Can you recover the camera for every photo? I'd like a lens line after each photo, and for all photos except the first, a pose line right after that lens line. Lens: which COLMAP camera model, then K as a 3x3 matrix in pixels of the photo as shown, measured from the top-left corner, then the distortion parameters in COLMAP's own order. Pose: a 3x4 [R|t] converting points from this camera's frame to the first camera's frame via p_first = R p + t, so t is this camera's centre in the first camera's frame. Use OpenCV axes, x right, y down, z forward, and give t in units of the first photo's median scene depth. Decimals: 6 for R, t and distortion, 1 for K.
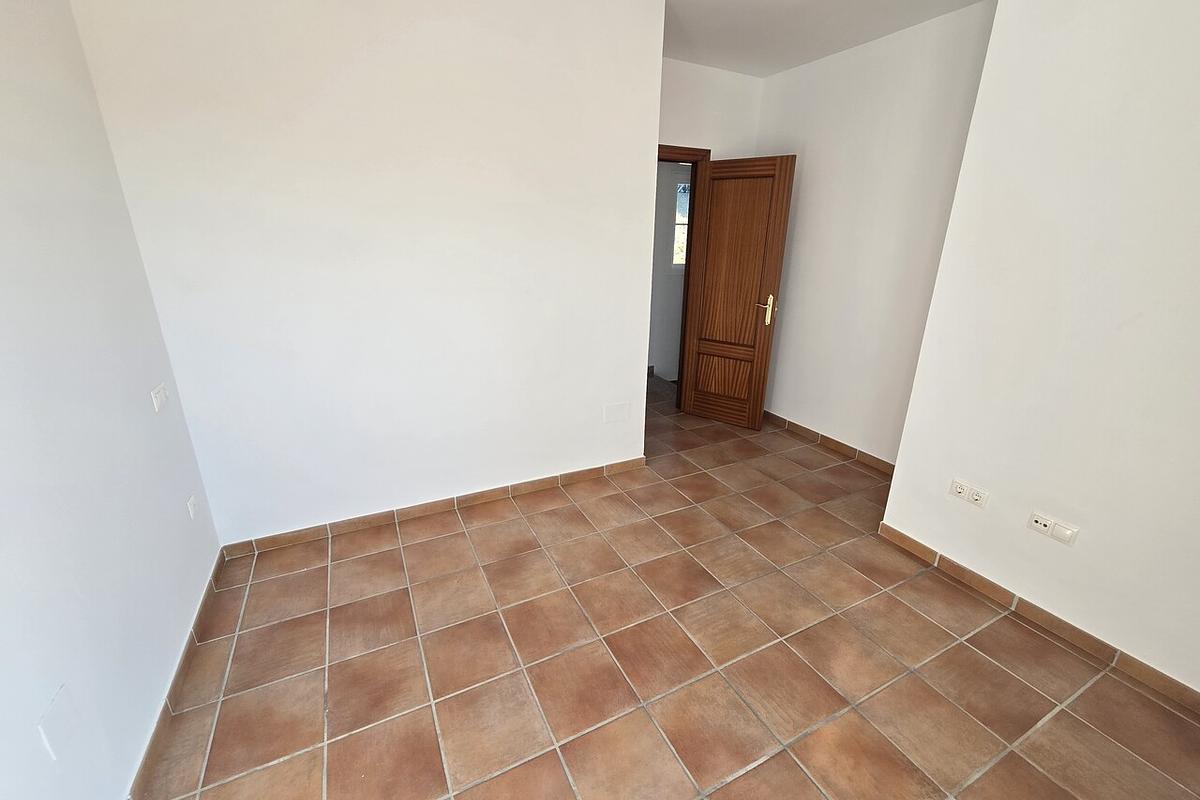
lens RADIAL K [[495.0, 0, 598.4], [0, 495.0, 398.8], [0, 0, 1]] dist [-0.000465, -0.001644]
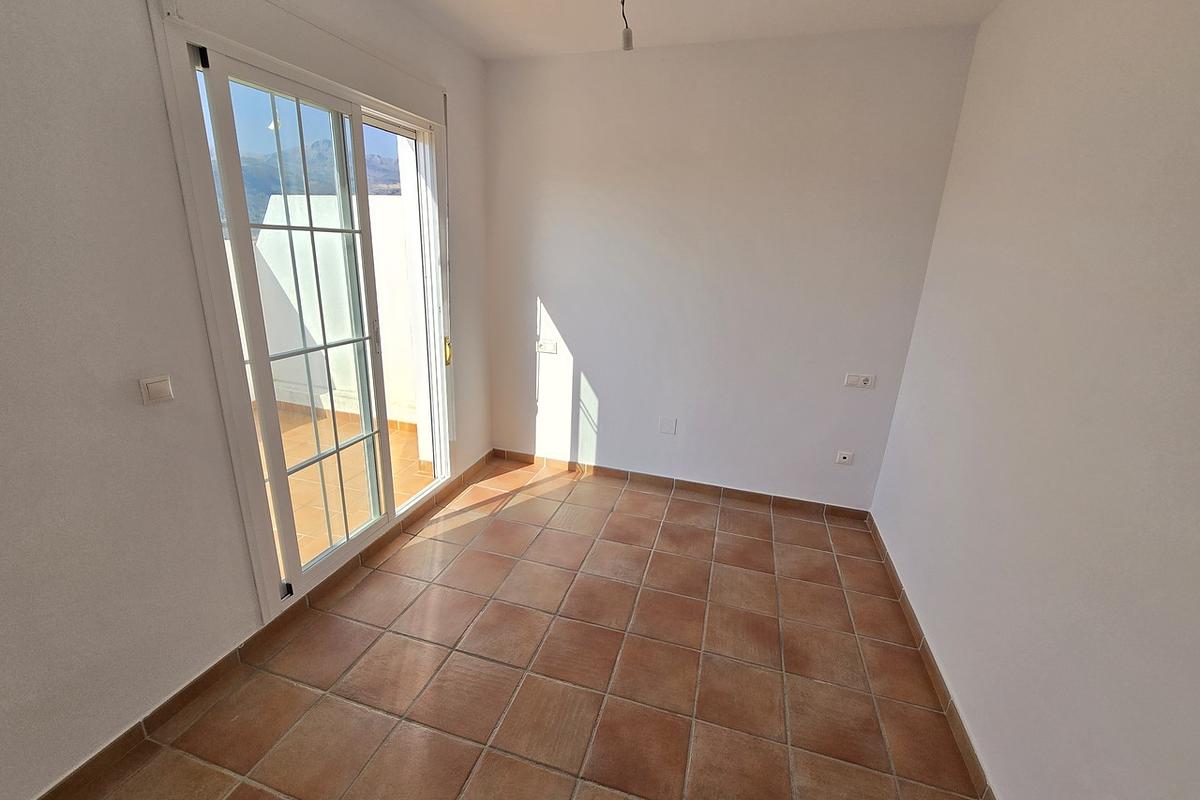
lens RADIAL K [[495.0, 0, 598.7], [0, 495.0, 398.0], [0, 0, 1]] dist [-0.000465, -0.001644]
pose [[-0.686194, 0.178008, -0.705302, 0.674349], [-0.277522, 0.832194, 0.480037, -0.426494], [0.672399, 0.525135, -0.521645, 1.168918]]
